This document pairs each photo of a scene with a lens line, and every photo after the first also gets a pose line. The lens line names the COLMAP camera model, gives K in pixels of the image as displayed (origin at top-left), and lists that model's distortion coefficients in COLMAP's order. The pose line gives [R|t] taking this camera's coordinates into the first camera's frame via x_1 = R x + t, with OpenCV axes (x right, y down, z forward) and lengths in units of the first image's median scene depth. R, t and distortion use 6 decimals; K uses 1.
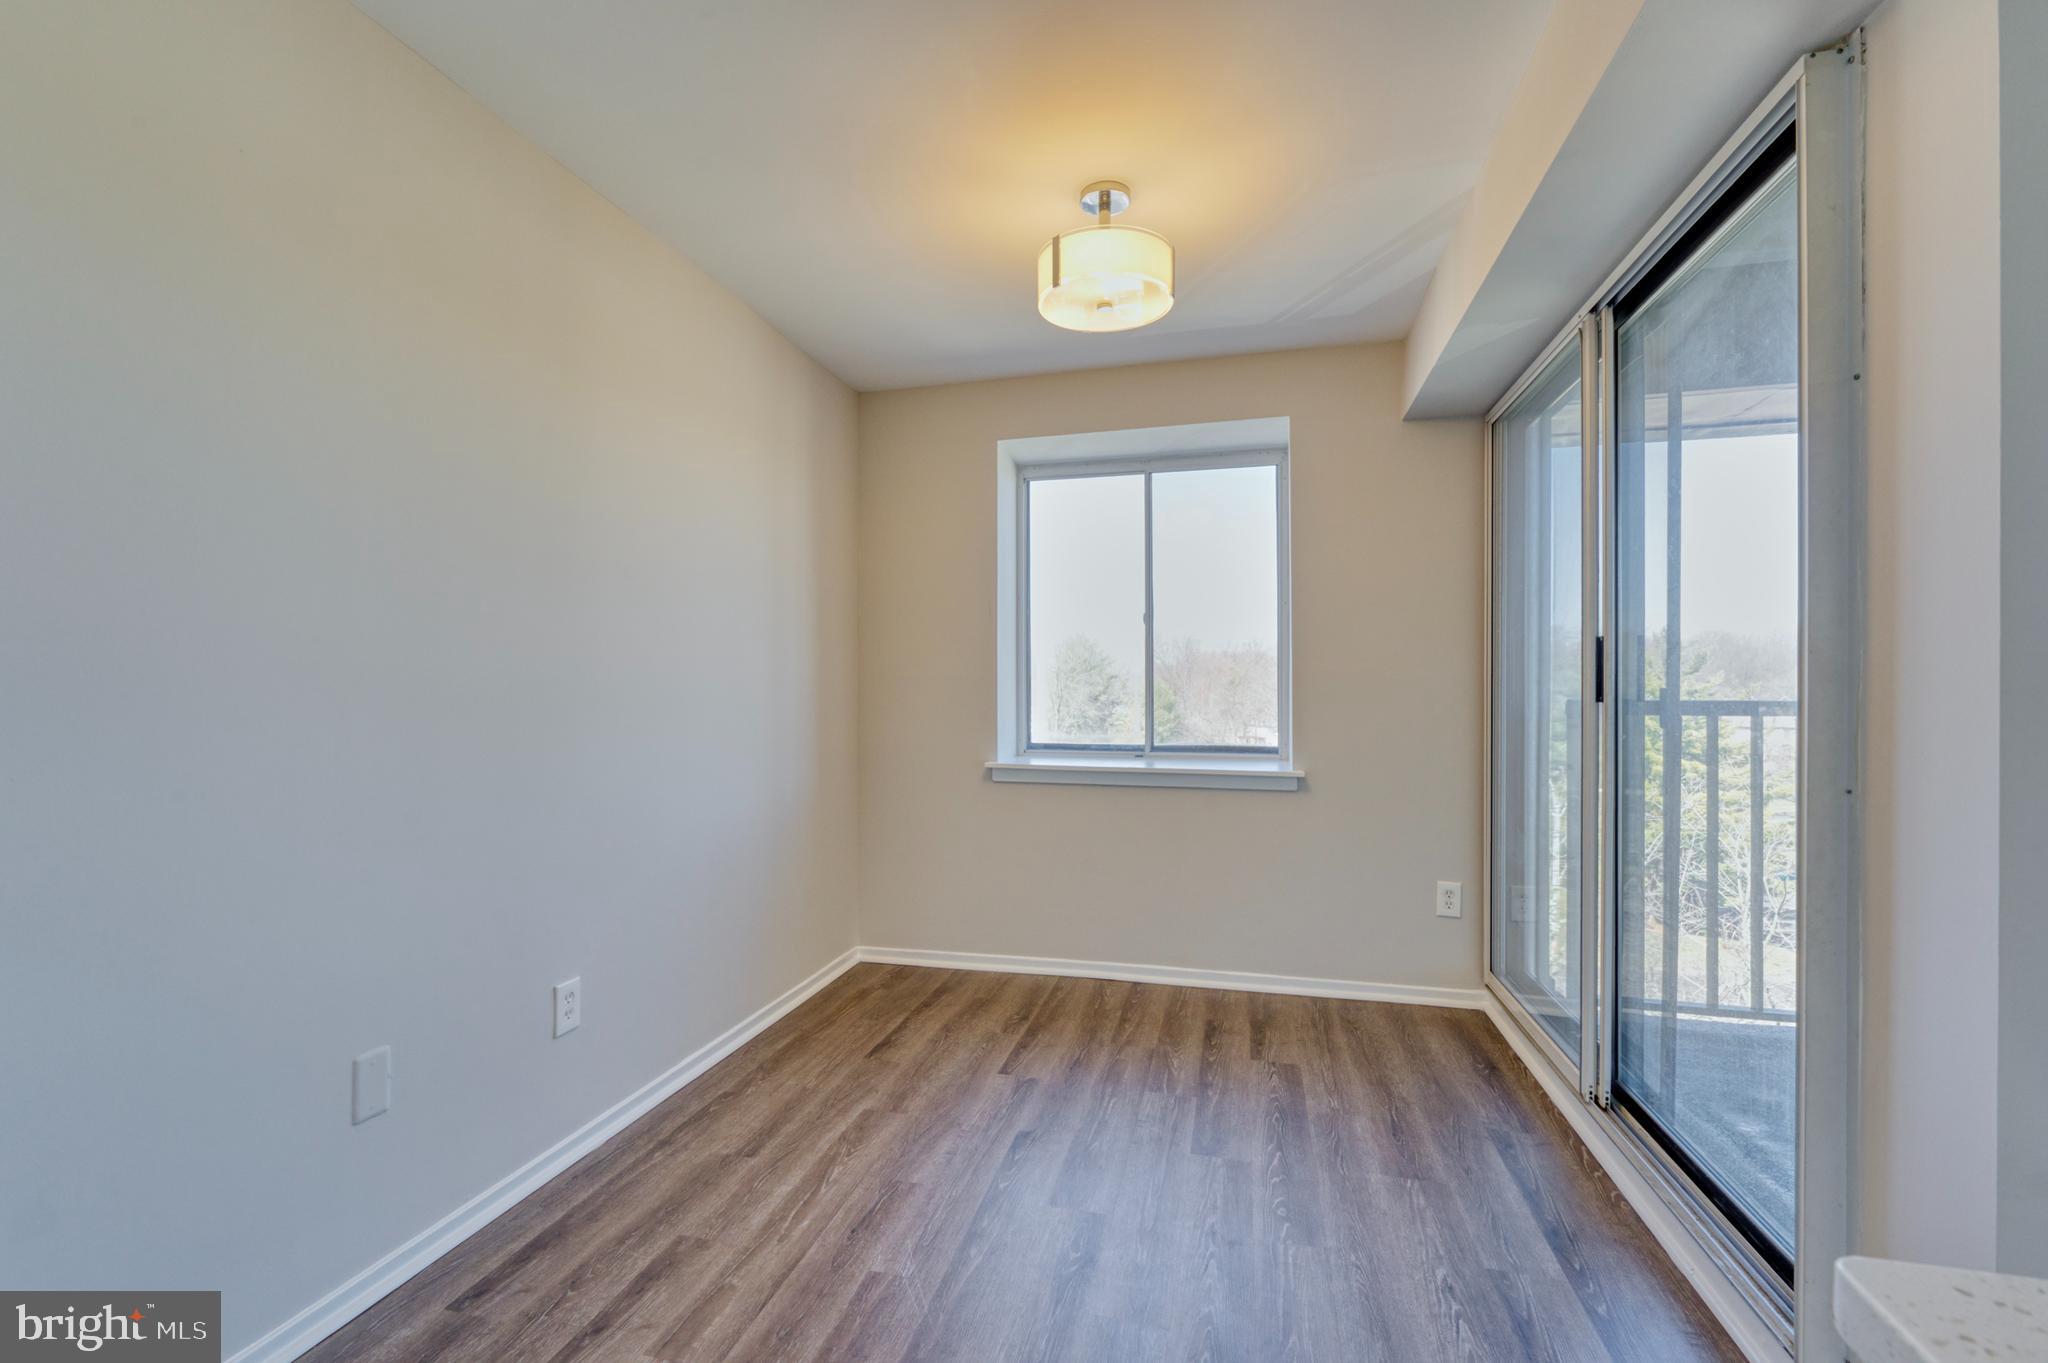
lens RADIAL K [[889.2, 0, 1041.1], [0, 889.2, 676.8], [0, 0, 1]] dist [0.011791, -0.001881]
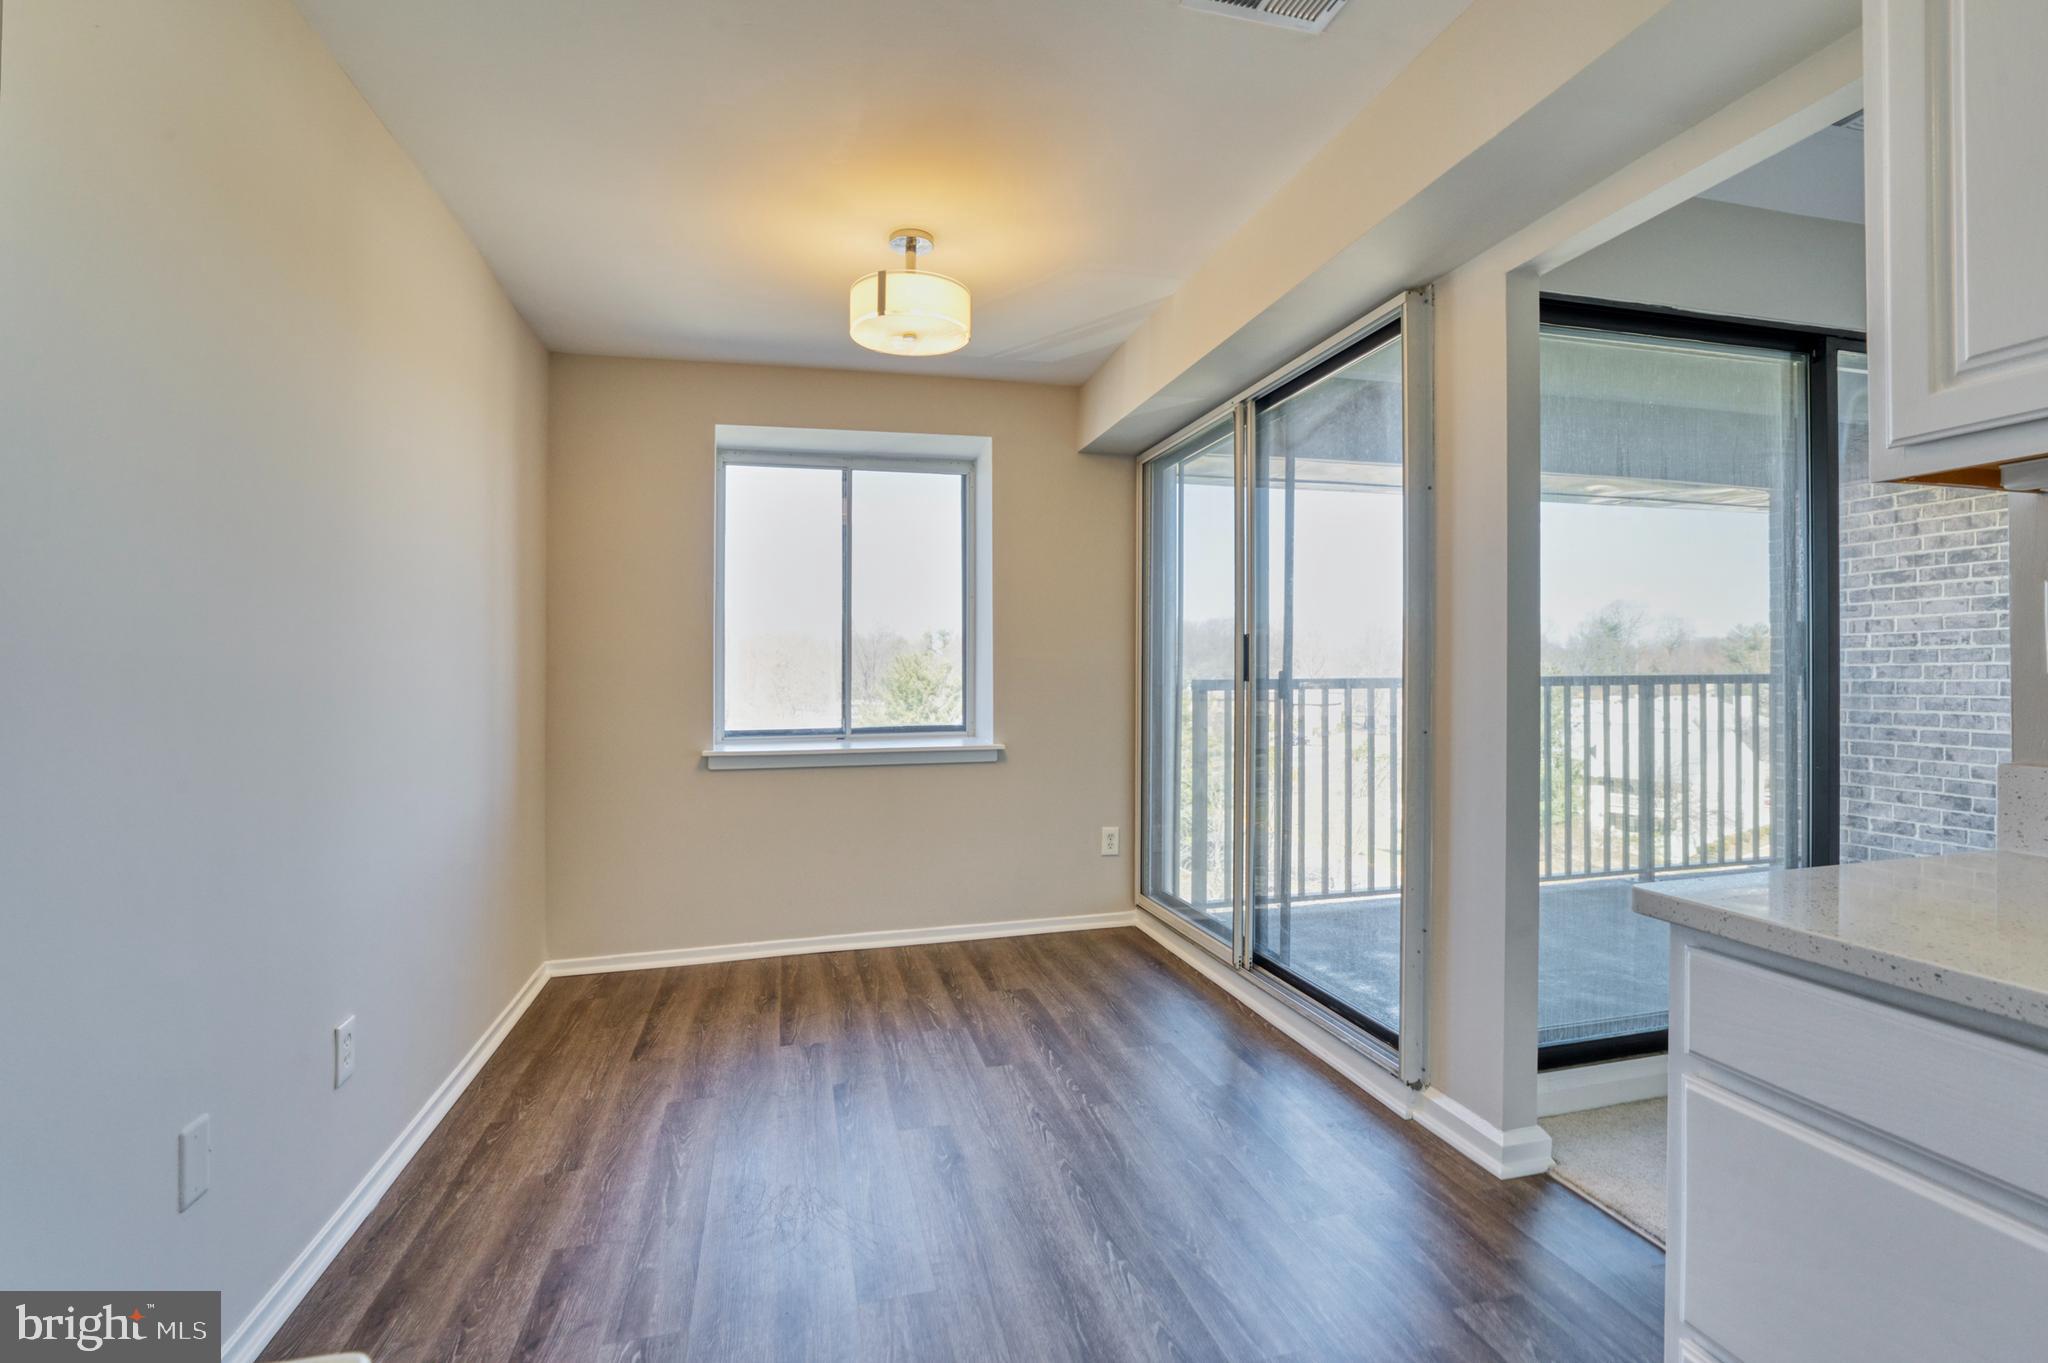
lens RADIAL K [[889.2, 0, 1055.1], [0, 889.2, 661.7], [0, 0, 1]] dist [0.011791, -0.001881]
pose [[0.876453, -0.002276, 0.481482, -0.285556], [0.001915, 0.999997, 0.001242, -0.004335], [-0.481484, -0.000167, 0.876455, -0.071830]]
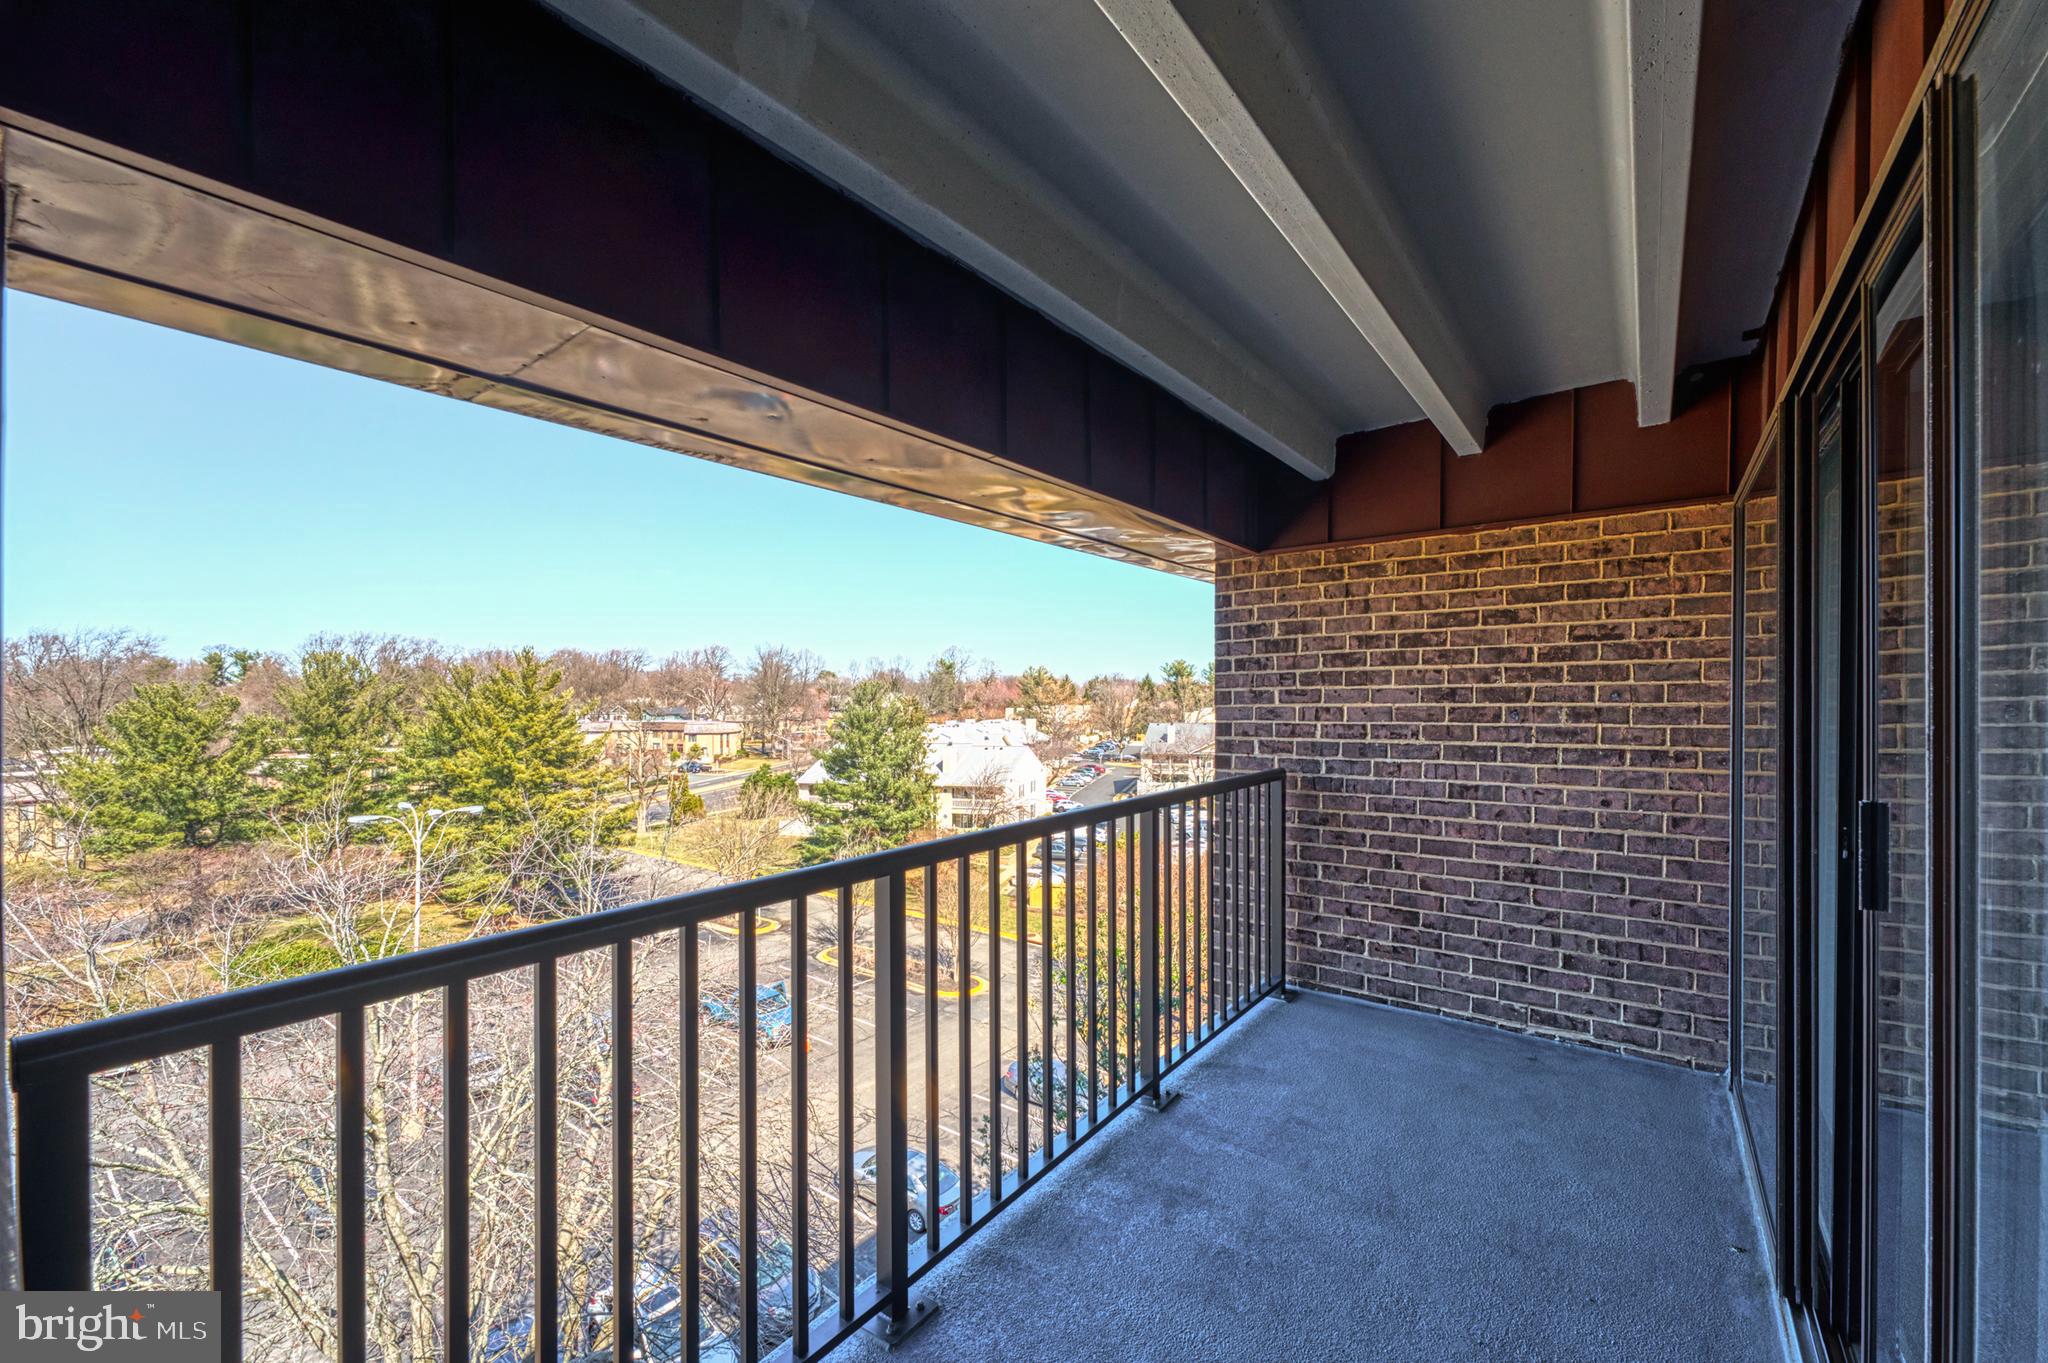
lens RADIAL K [[827.8, 0, 1015.2], [0, 827.8, 686.9], [0, 0, 1]] dist [-0.007794, 0.000236]
pose [[0.423897, 0.003904, 0.905702, 0.582704], [0.001030, 0.999988, -0.004793, -0.125761], [-0.905710, 0.002965, 0.423888, 0.680149]]
